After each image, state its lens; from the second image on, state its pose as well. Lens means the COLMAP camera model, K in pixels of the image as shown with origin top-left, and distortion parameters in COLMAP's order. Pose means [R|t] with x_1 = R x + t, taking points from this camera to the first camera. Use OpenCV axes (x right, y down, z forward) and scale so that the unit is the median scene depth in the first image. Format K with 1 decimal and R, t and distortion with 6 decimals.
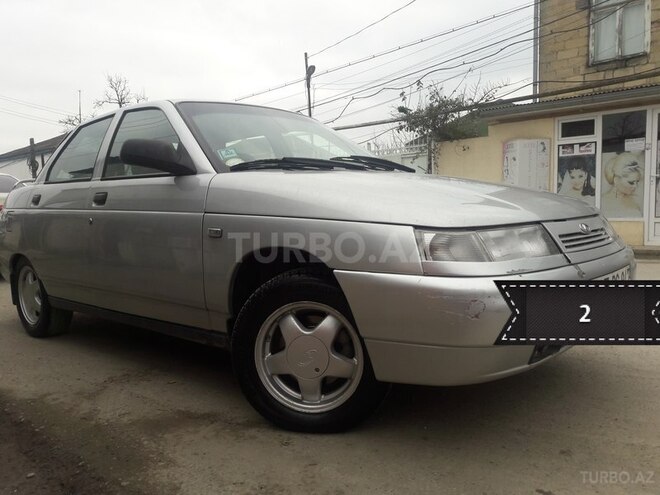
lens RADIAL K [[533.3, 0, 337.9], [0, 533.3, 246.4], [0, 0, 1]] dist [0.004925, 0.000831]
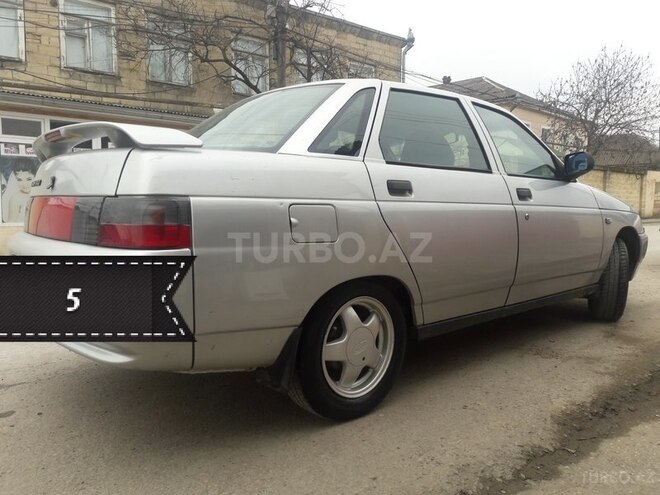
lens RADIAL K [[533.3, 0, 337.9], [0, 533.3, 246.4], [0, 0, 1]] dist [0.004925, 0.000831]
pose [[0.111417, -0.051786, 0.992424, -0.431259], [0.068553, 0.996663, 0.044310, -0.016929], [-0.991406, 0.063097, 0.114595, 0.356732]]
